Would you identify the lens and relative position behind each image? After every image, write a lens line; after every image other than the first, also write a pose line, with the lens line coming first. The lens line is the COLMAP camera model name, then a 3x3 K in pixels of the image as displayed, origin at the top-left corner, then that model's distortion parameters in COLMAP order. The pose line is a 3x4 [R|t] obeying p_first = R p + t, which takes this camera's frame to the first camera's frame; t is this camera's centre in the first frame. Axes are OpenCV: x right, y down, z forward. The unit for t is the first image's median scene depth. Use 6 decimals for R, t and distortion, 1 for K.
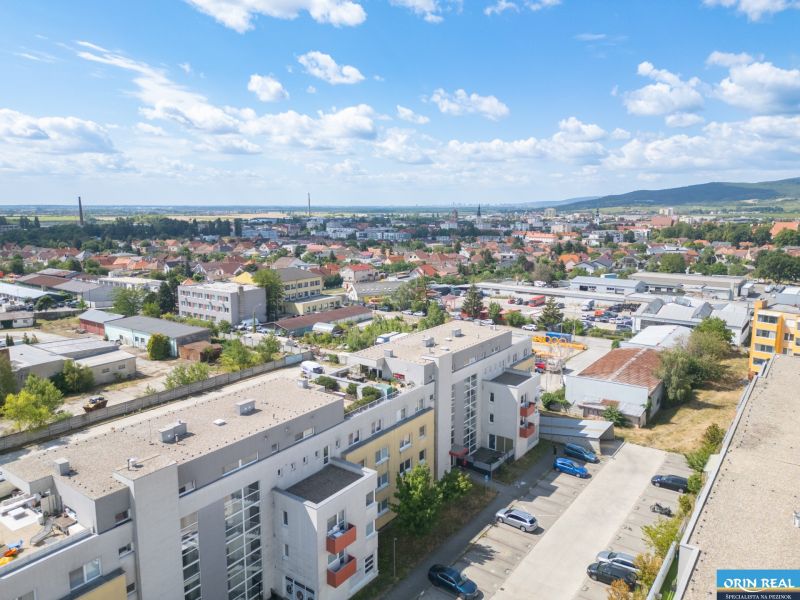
lens RADIAL K [[567.8, 0, 413.8], [0, 567.8, 287.3], [0, 0, 1]] dist [0.050625, -0.042808]
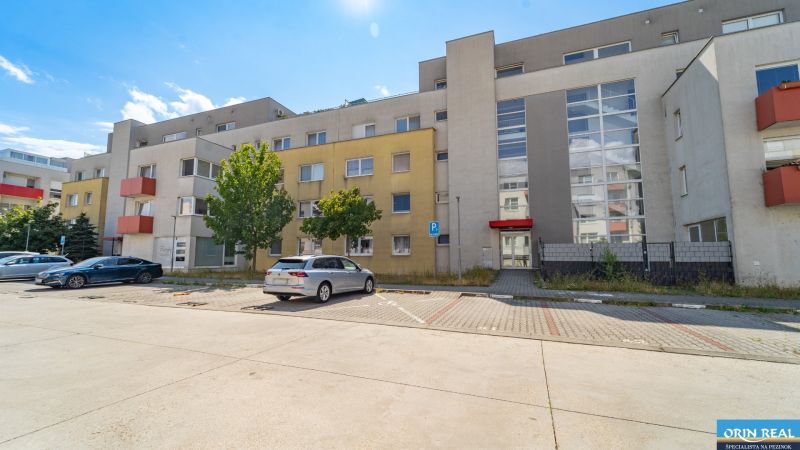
lens RADIAL K [[323.8, 0, 402.4], [0, 323.8, 223.6], [0, 0, 1]] dist [-0.003761, -0.000107]
pose [[0.253760, -0.103849, -0.961676, 0.113442], [-0.133354, 0.980970, -0.141121, 0.121466], [0.958031, 0.164054, 0.235082, 0.307914]]
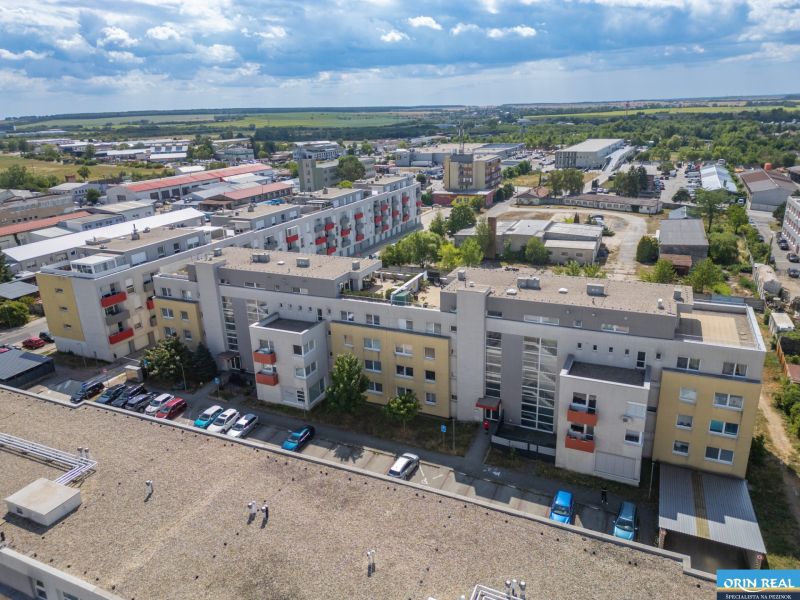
lens RADIAL K [[567.8, 0, 397.4], [0, 567.8, 298.0], [0, 0, 1]] dist [0.050625, -0.042808]
pose [[0.181177, 0.303546, -0.935433, 0.300434], [-0.106177, 0.951652, 0.288245, -0.039547], [0.977702, 0.047098, 0.204647, 0.243841]]
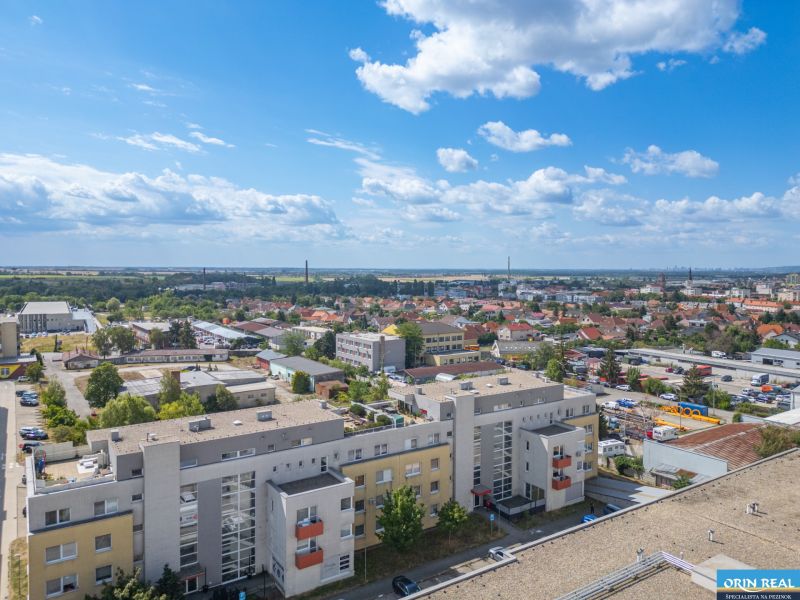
lens RADIAL K [[567.8, 0, 408.5], [0, 567.8, 299.8], [0, 0, 1]] dist [0.050625, -0.042808]
pose [[0.937001, 0.025757, -0.348376, 0.112797], [-0.056397, 0.995349, -0.078099, 0.009613], [0.344744, 0.092826, 0.934096, -0.022862]]
